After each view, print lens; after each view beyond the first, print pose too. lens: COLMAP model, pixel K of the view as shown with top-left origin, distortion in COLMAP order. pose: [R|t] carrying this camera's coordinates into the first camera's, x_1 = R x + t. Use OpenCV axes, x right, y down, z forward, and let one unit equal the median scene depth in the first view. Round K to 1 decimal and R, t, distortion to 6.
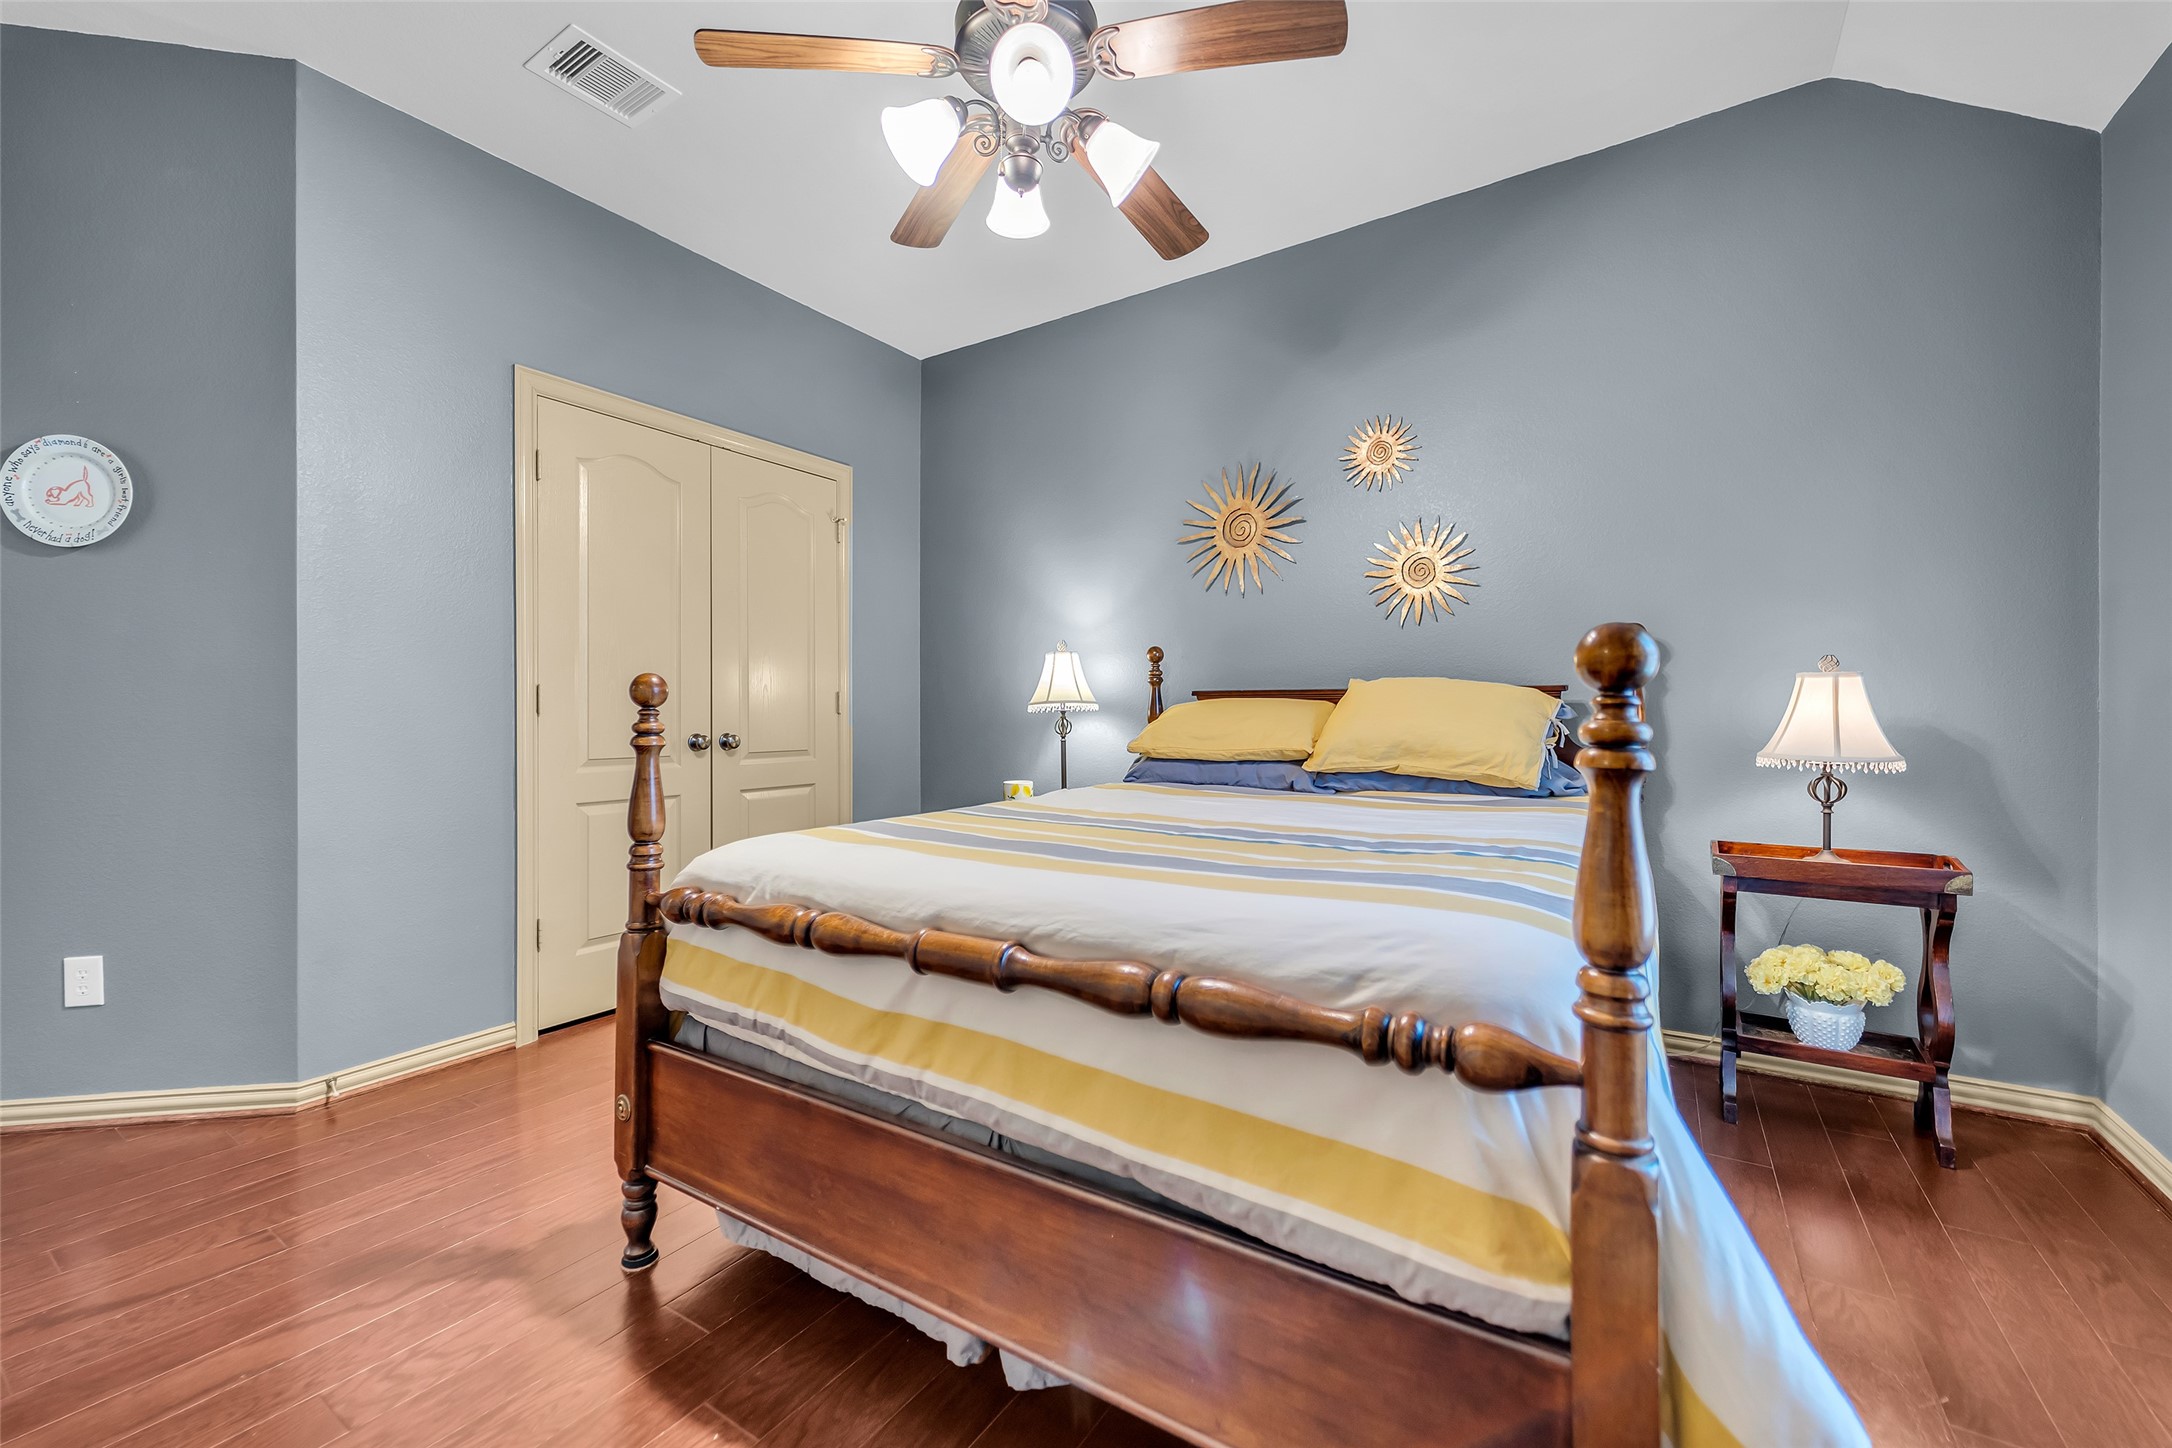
lens RADIAL K [[867.8, 0, 1074.4], [0, 867.8, 718.5], [0, 0, 1]] dist [0.001716, 0.000100]
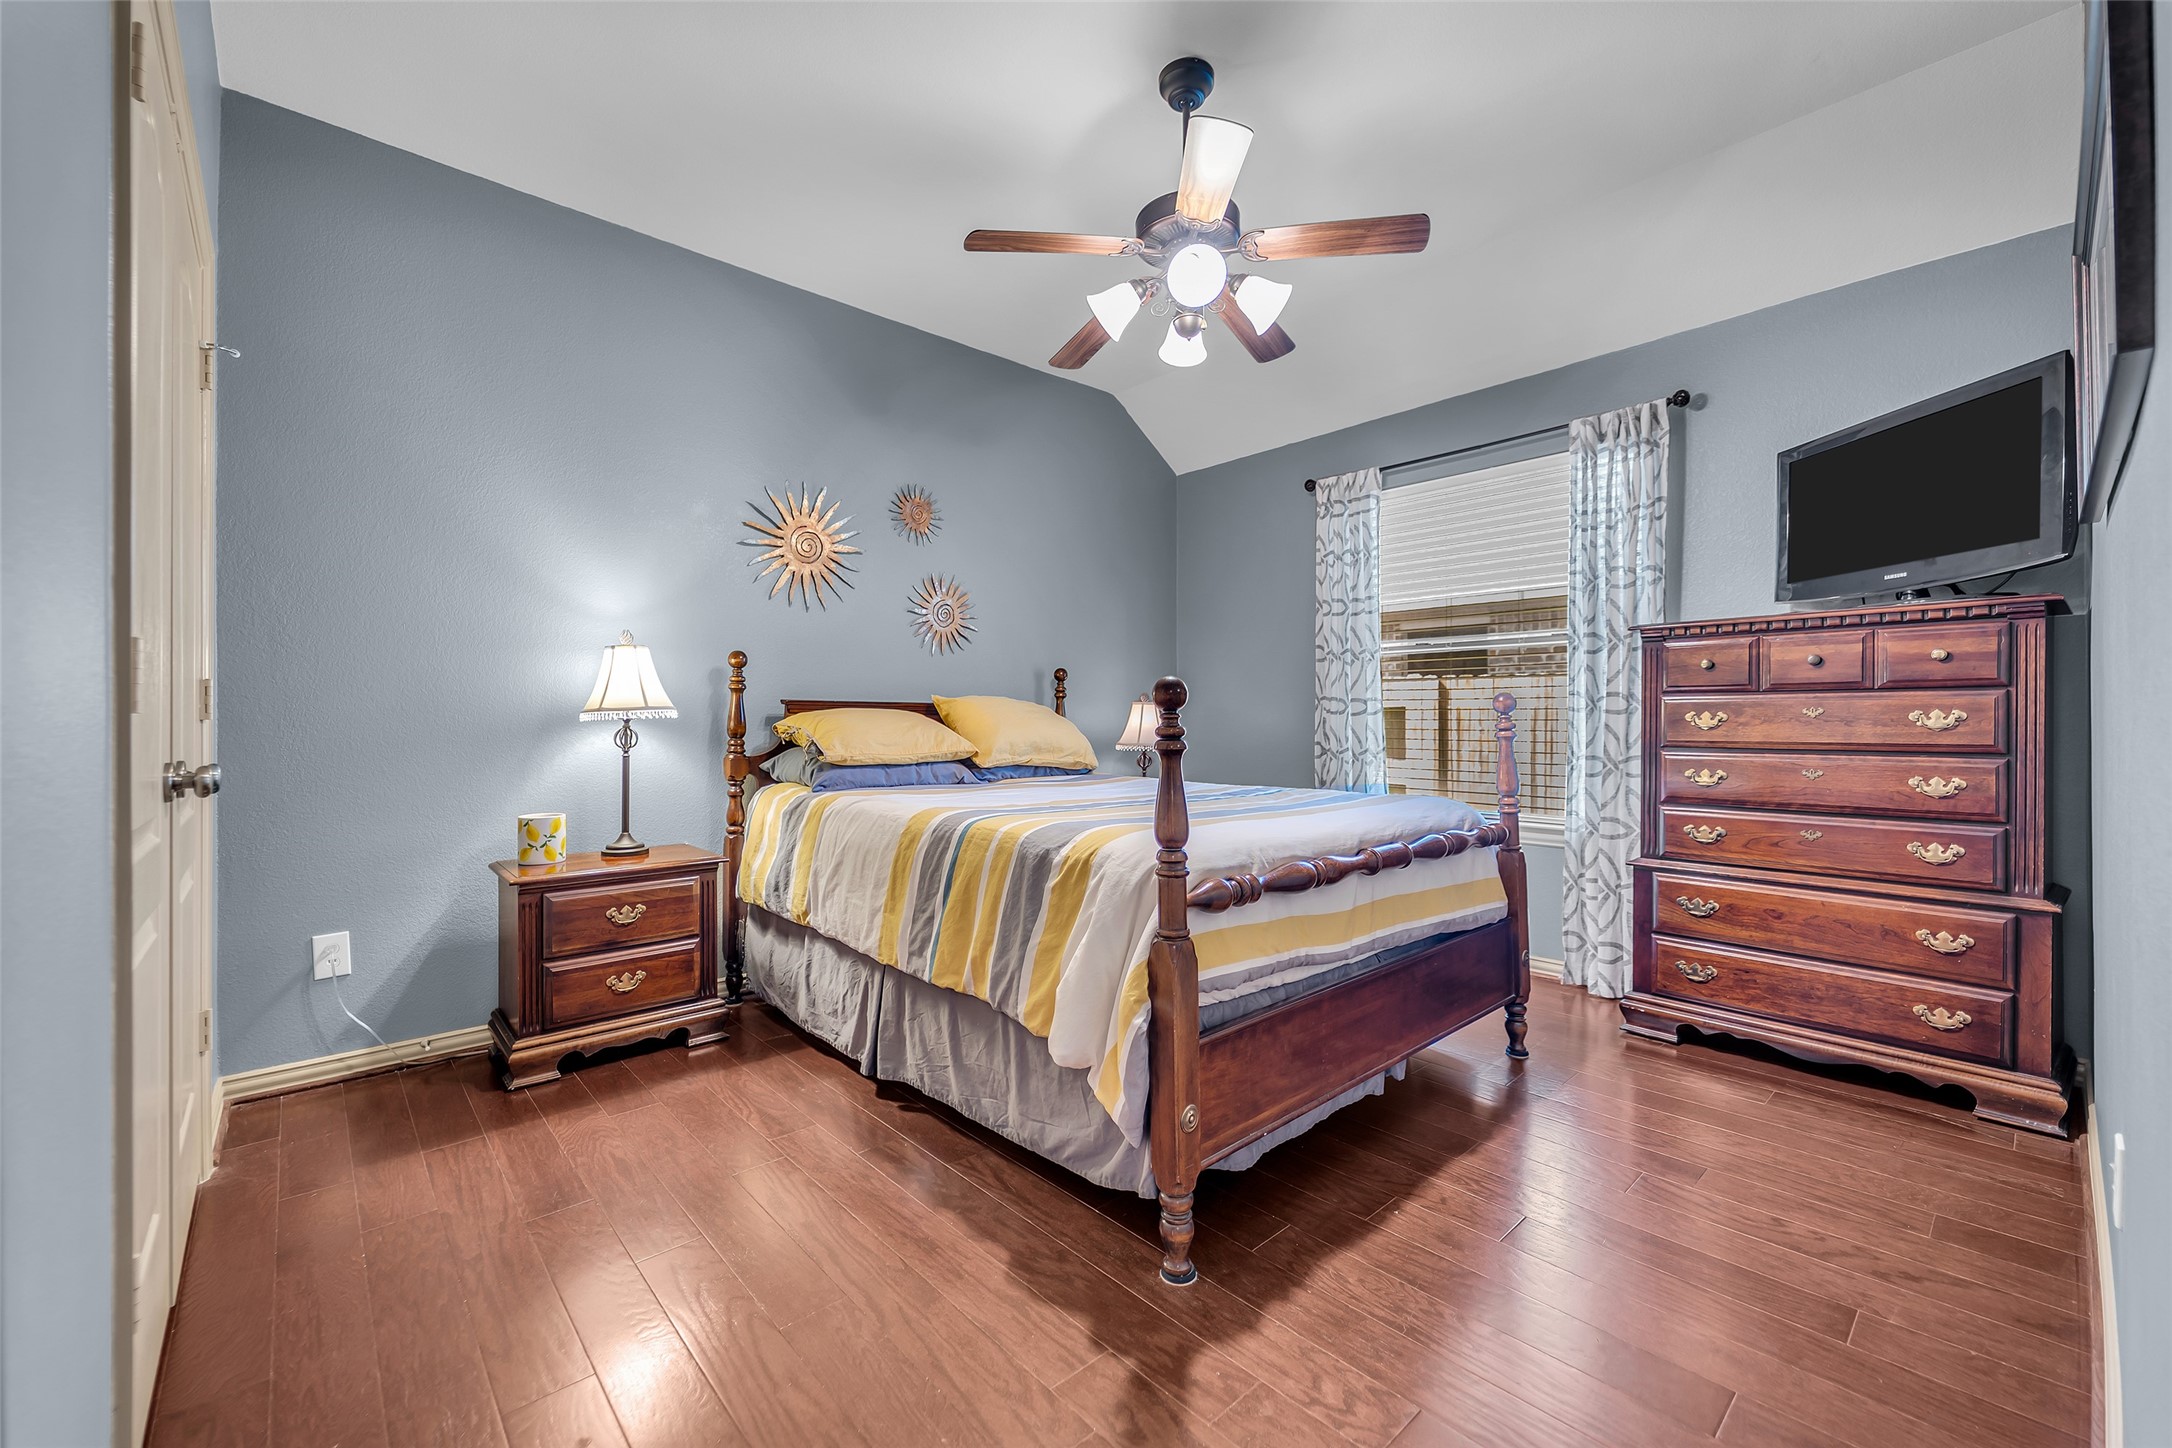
lens RADIAL K [[867.8, 0, 1077.7], [0, 867.8, 720.8], [0, 0, 1]] dist [0.001716, 0.000100]
pose [[0.257413, 0.002612, 0.966298, -0.977186], [0.012648, 0.999902, -0.006073, 0.002256], [-0.966219, 0.013784, 0.257355, 0.563127]]
